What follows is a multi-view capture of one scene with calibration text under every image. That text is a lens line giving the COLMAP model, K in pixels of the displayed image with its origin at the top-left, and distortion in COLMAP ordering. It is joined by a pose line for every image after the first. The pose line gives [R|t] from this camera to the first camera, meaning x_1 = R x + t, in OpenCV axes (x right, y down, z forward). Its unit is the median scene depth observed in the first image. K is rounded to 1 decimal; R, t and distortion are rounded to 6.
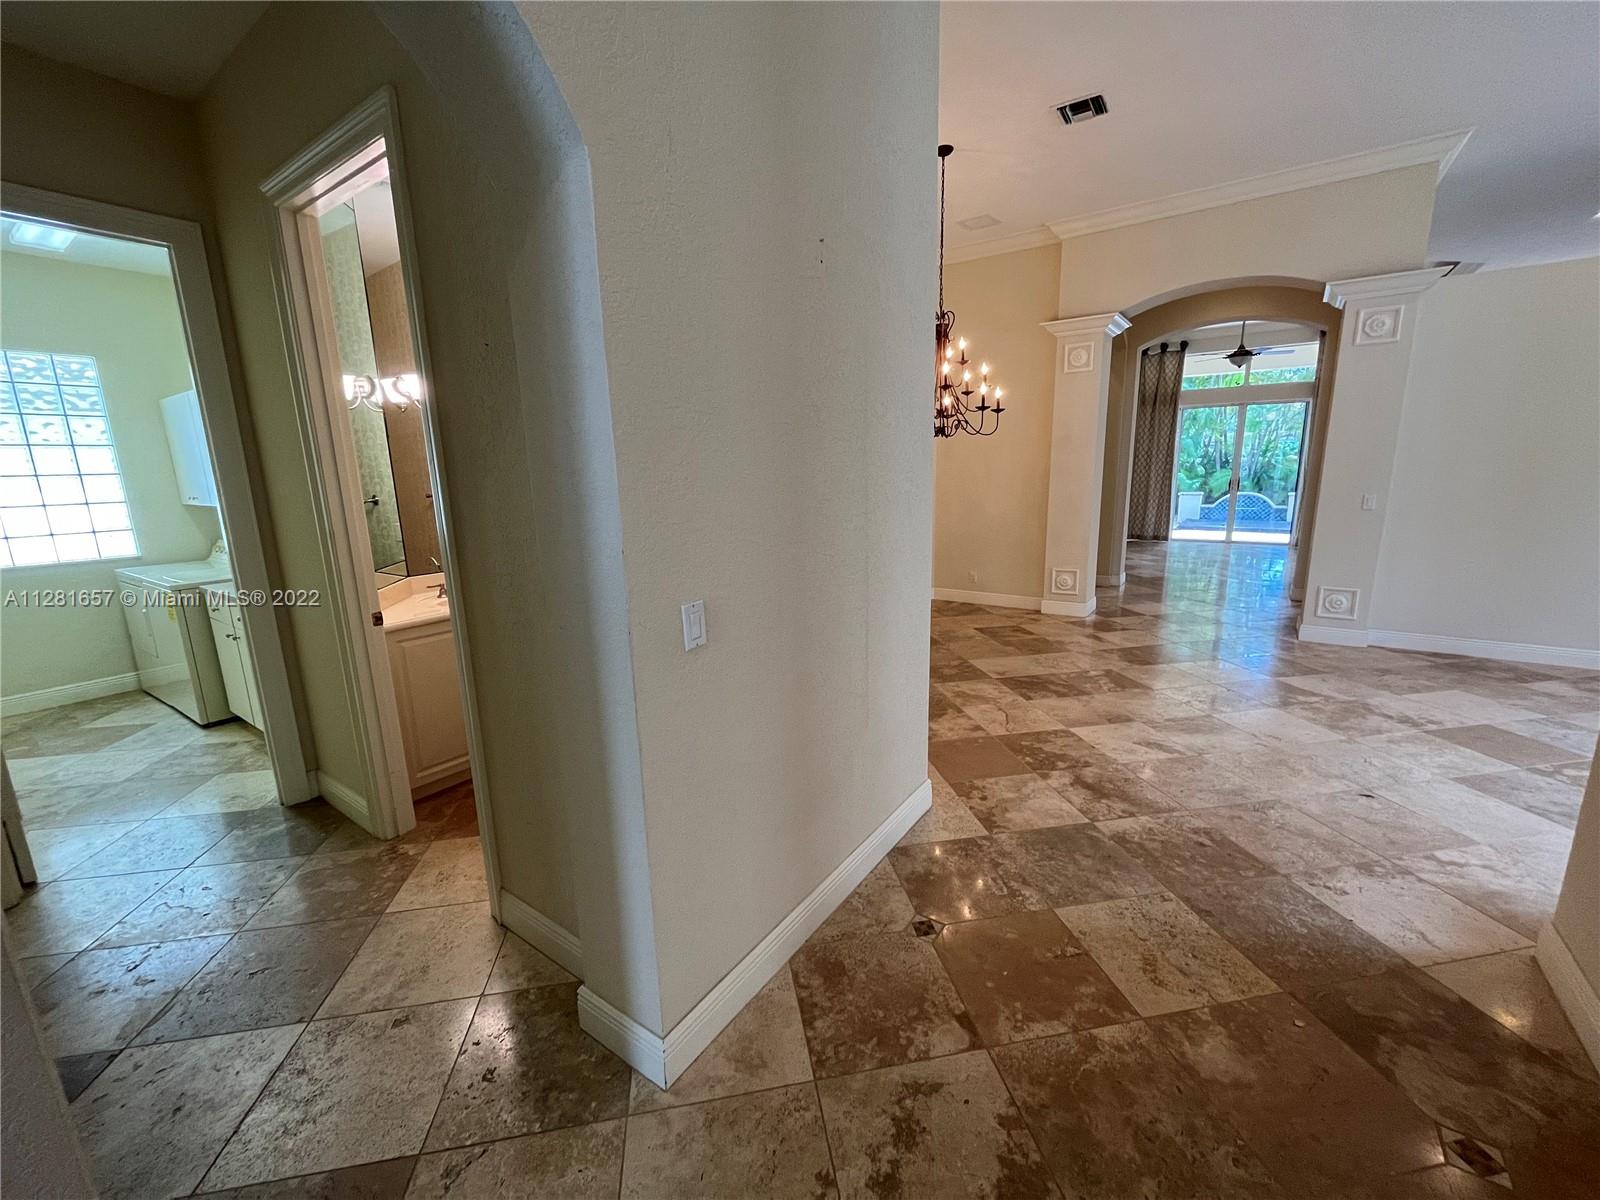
lens RADIAL K [[647.8, 0, 797.2], [0, 647.8, 593.5], [0, 0, 1]] dist [-0.003042, -0.000132]
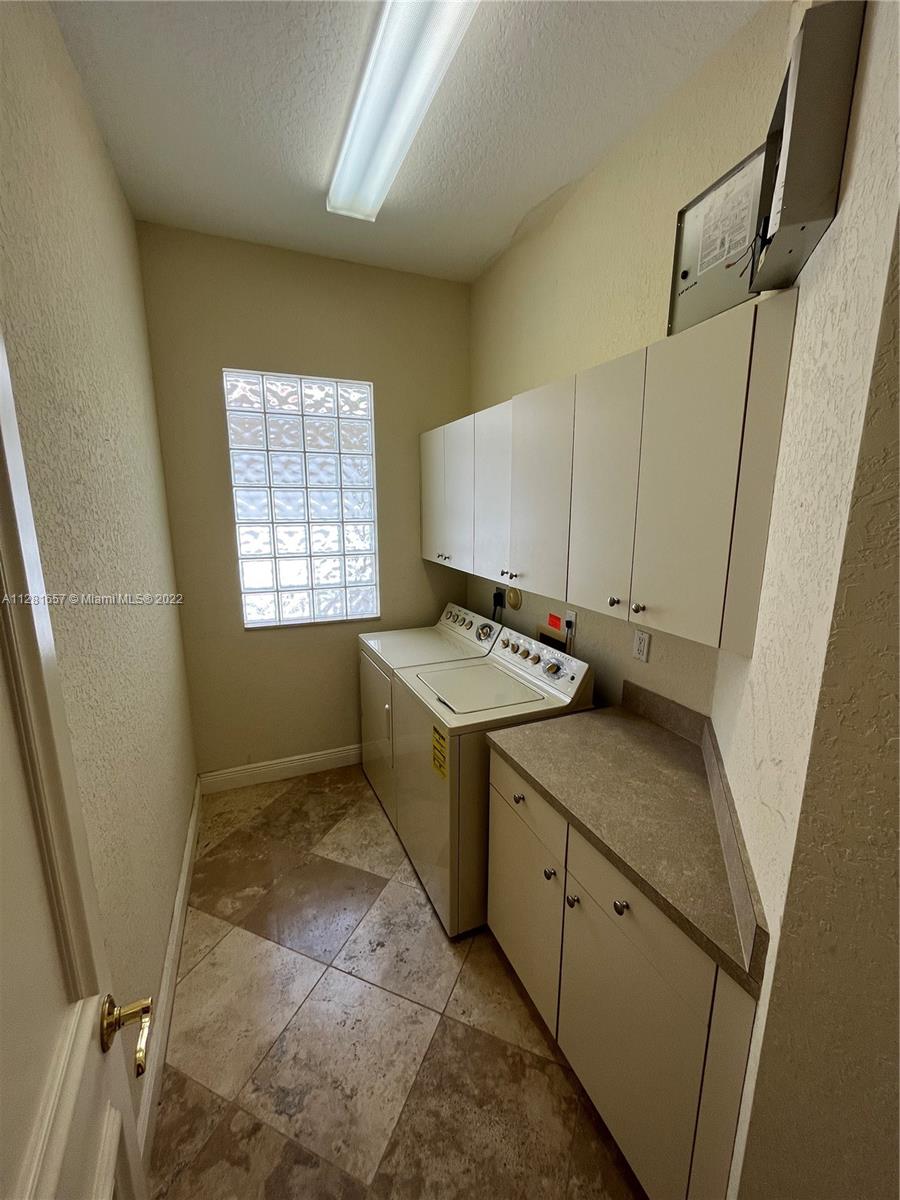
lens RADIAL K [[485.9, 0, 453.4], [0, 485.9, 602.5], [0, 0, 1]] dist [-0.003042, -0.000132]
pose [[0.846929, 0.123414, -0.517185, -0.650927], [-0.126713, 0.991513, 0.029099, -0.118422], [0.516386, 0.040890, 0.855379, 0.534689]]
